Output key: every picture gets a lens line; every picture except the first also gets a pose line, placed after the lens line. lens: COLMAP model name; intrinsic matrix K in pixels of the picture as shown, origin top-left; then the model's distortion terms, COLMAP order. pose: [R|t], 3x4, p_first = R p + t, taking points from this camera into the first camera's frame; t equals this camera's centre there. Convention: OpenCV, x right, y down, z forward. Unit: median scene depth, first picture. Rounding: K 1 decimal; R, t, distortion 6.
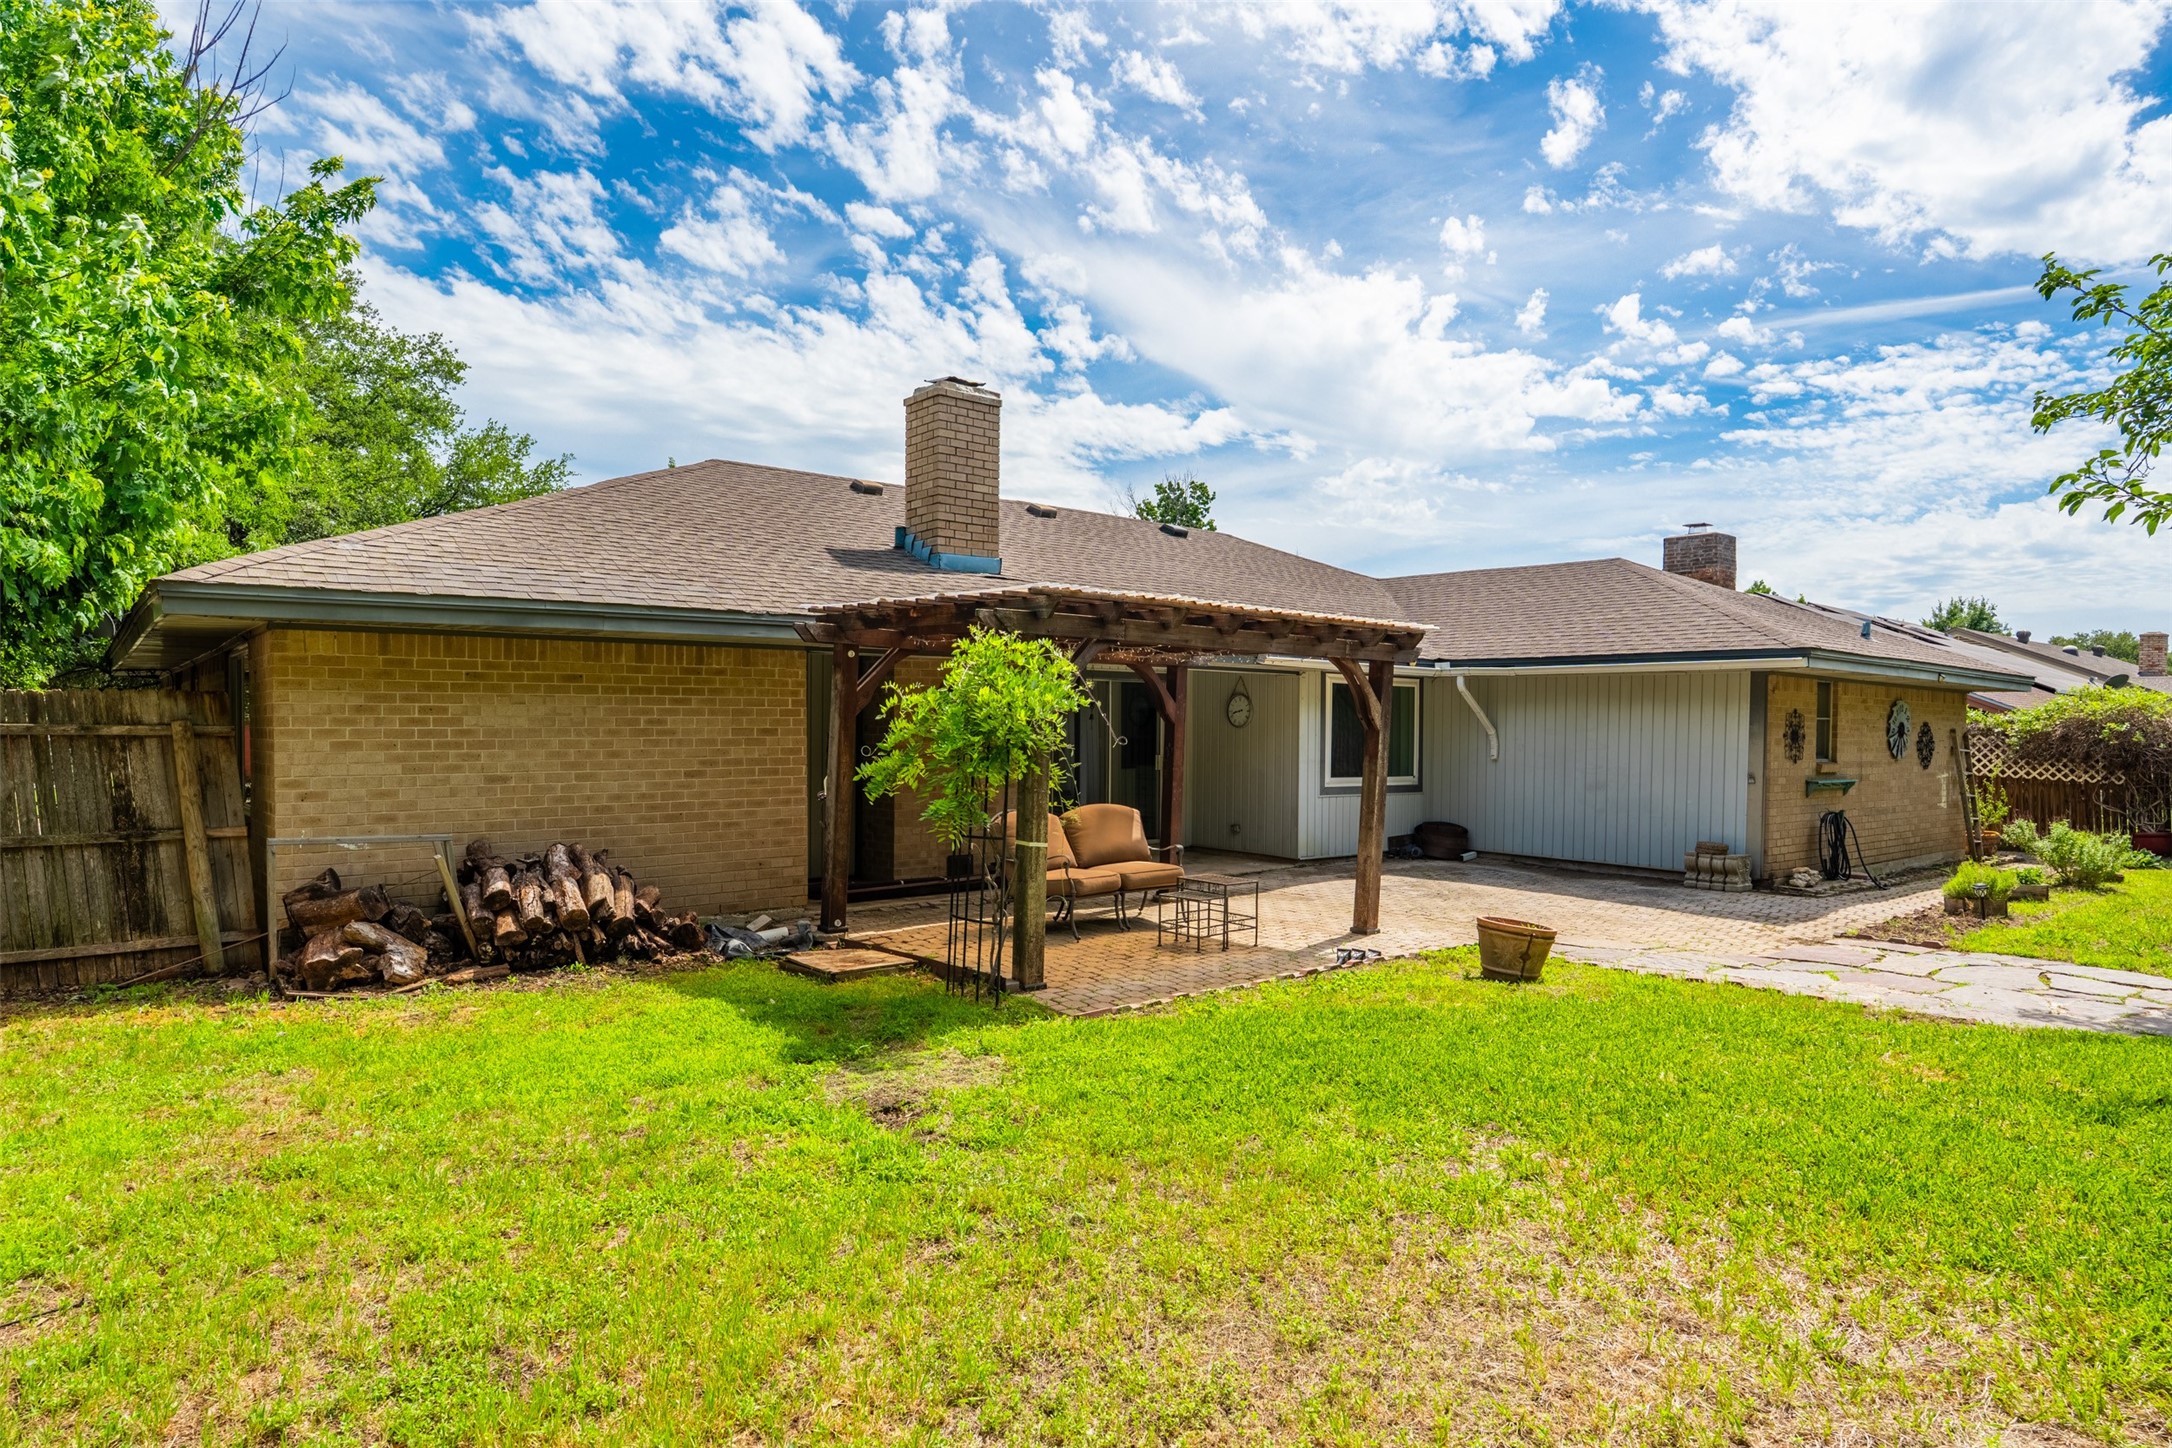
lens RADIAL K [[1219.2, 0, 1089.4], [0, 1219.2, 732.0], [0, 0, 1]] dist [0.018599, -0.002165]
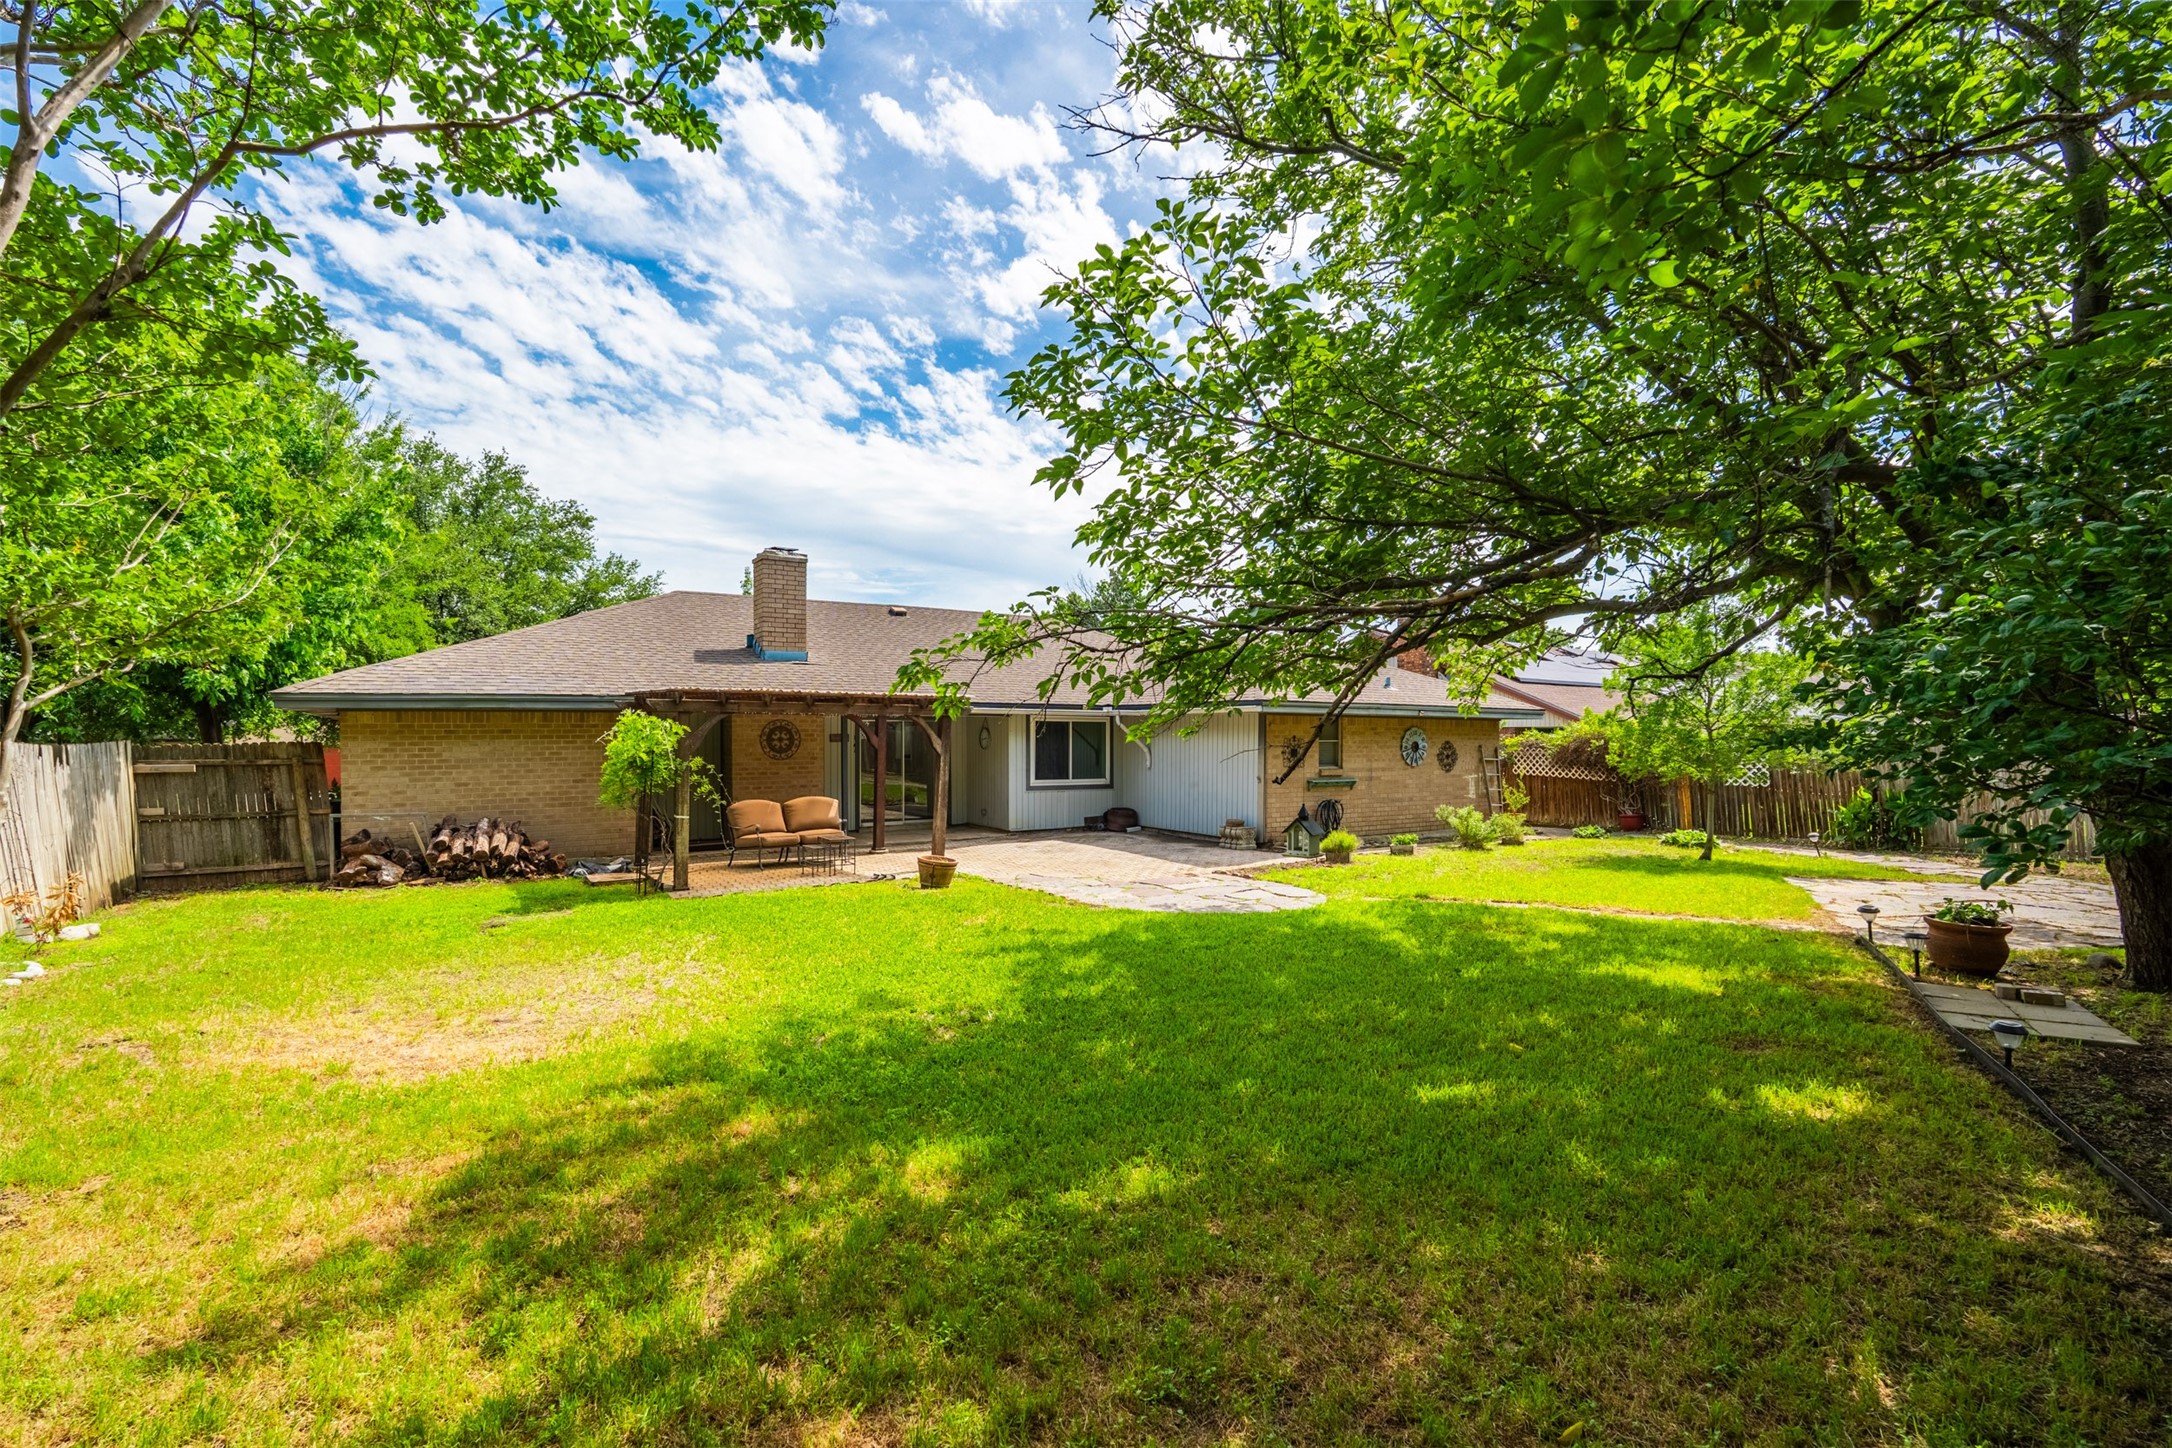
lens RADIAL K [[958.4, 0, 1090.4], [0, 958.4, 725.5], [0, 0, 1]] dist [-0.001745, 0.000848]
pose [[0.995313, -0.011767, -0.095990, 0.457734], [0.010000, 0.999772, -0.018877, -0.011571], [0.096190, 0.017829, 0.995203, -0.290566]]
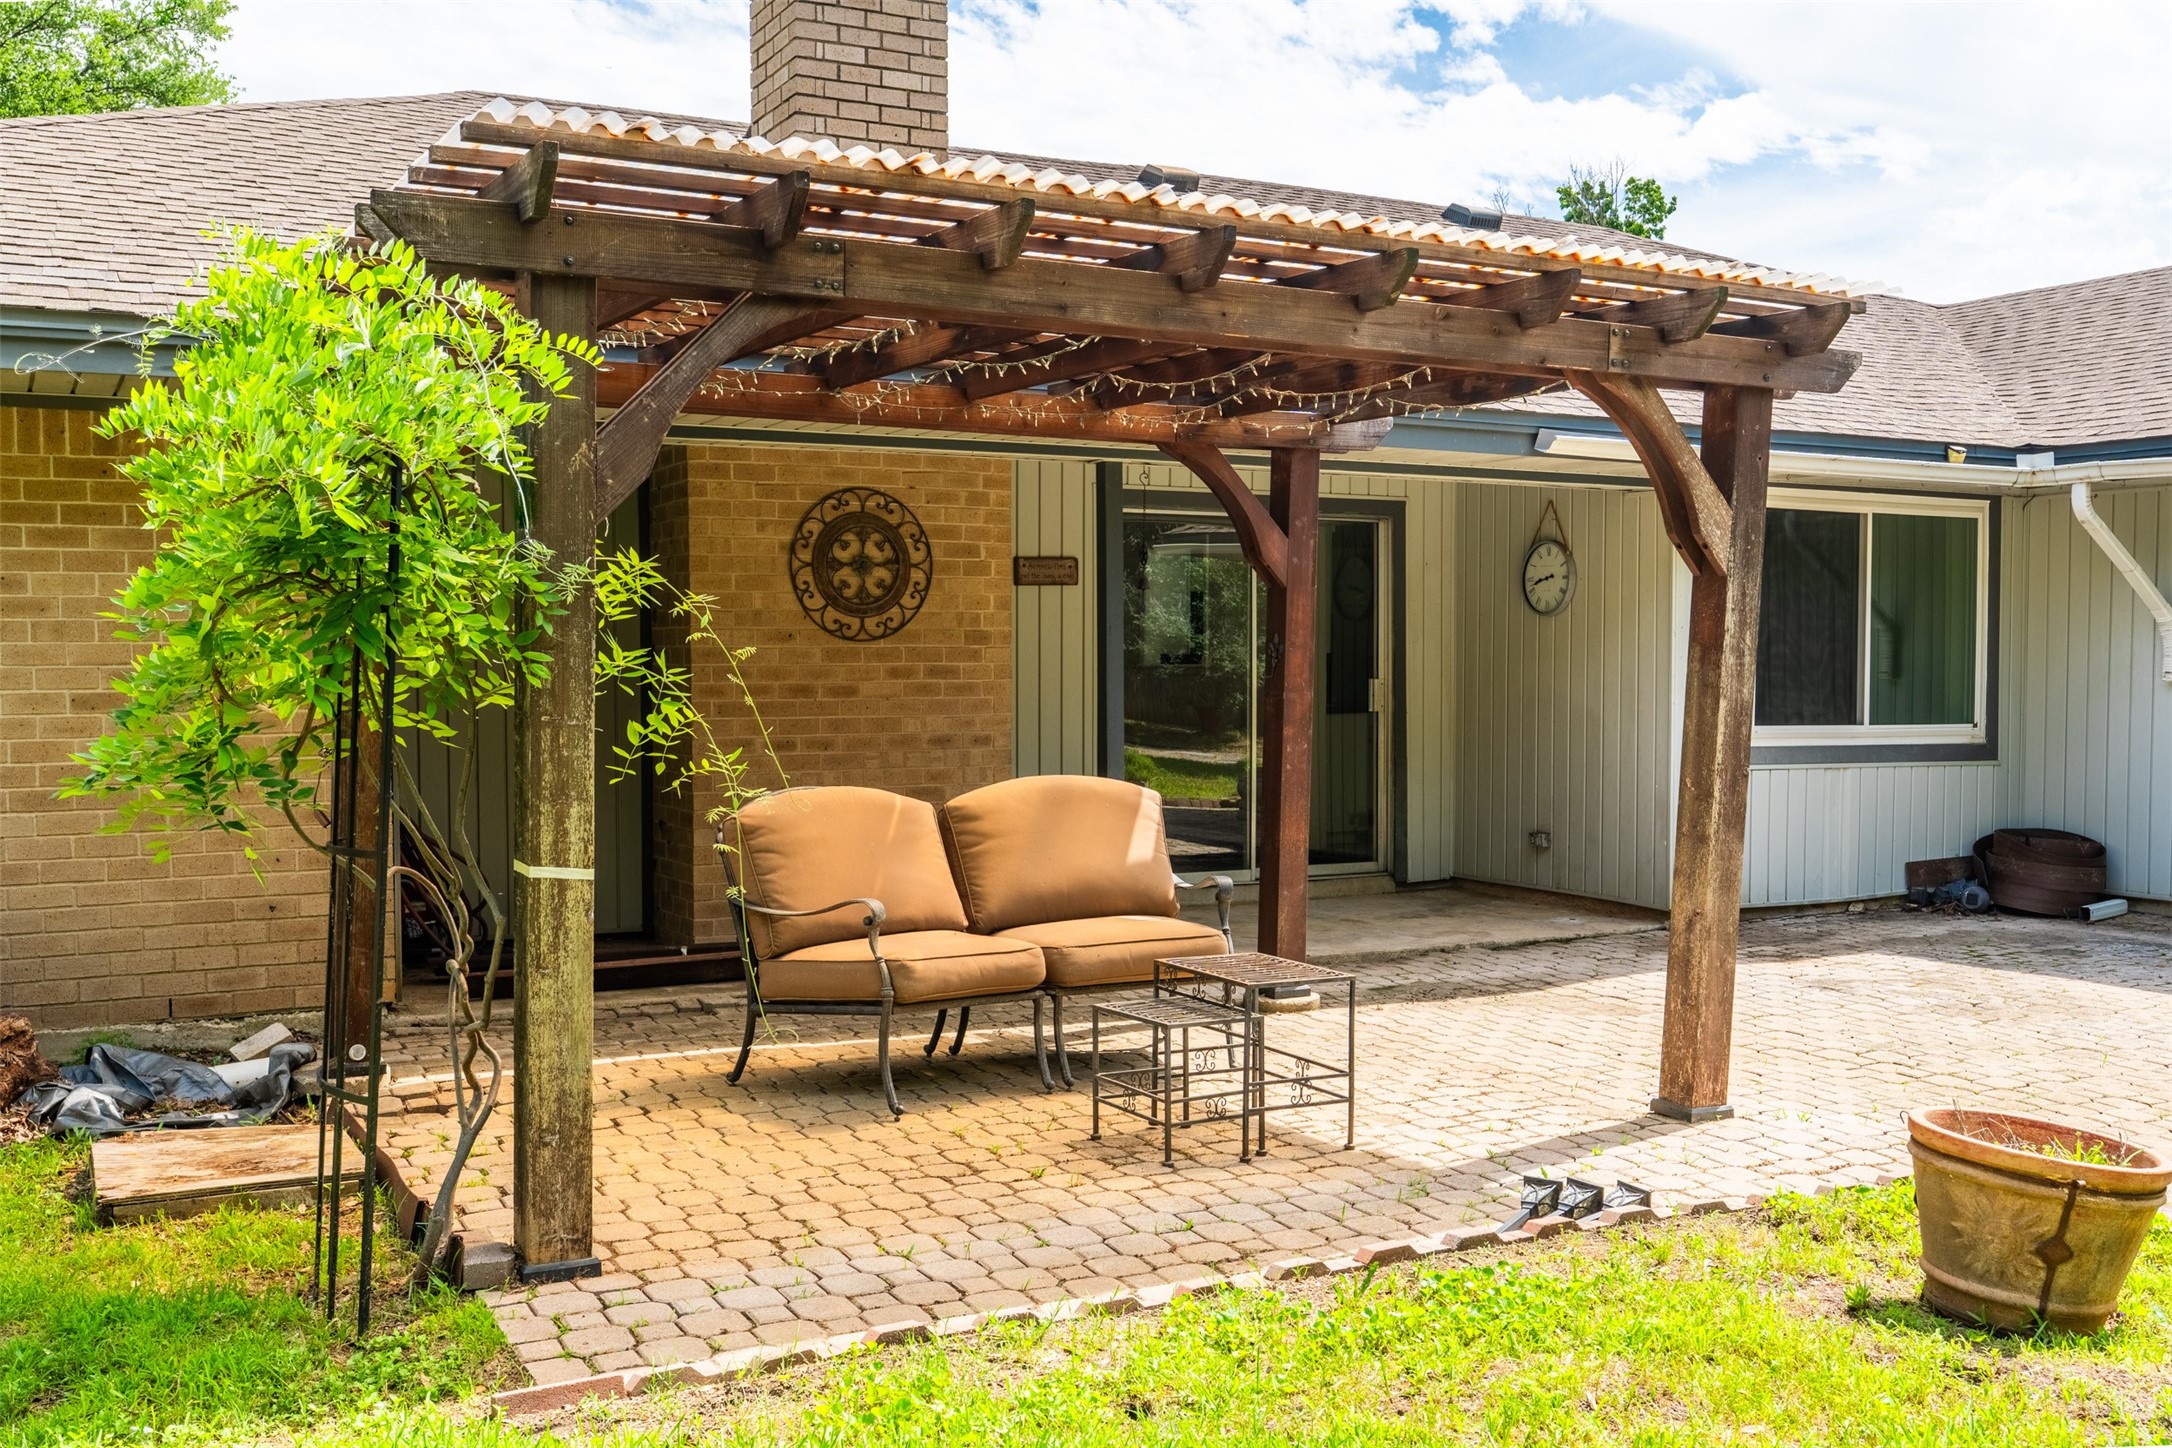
lens RADIAL K [[2062.0, 0, 1083.4], [0, 2062.0, 724.7], [0, 0, 1]] dist [0.012316, 0.000000]
pose [[0.978208, -0.006063, -0.207540, 0.135648], [0.010077, 0.999782, 0.018292, 0.024999], [0.207384, -0.019984, 0.978055, 0.269413]]
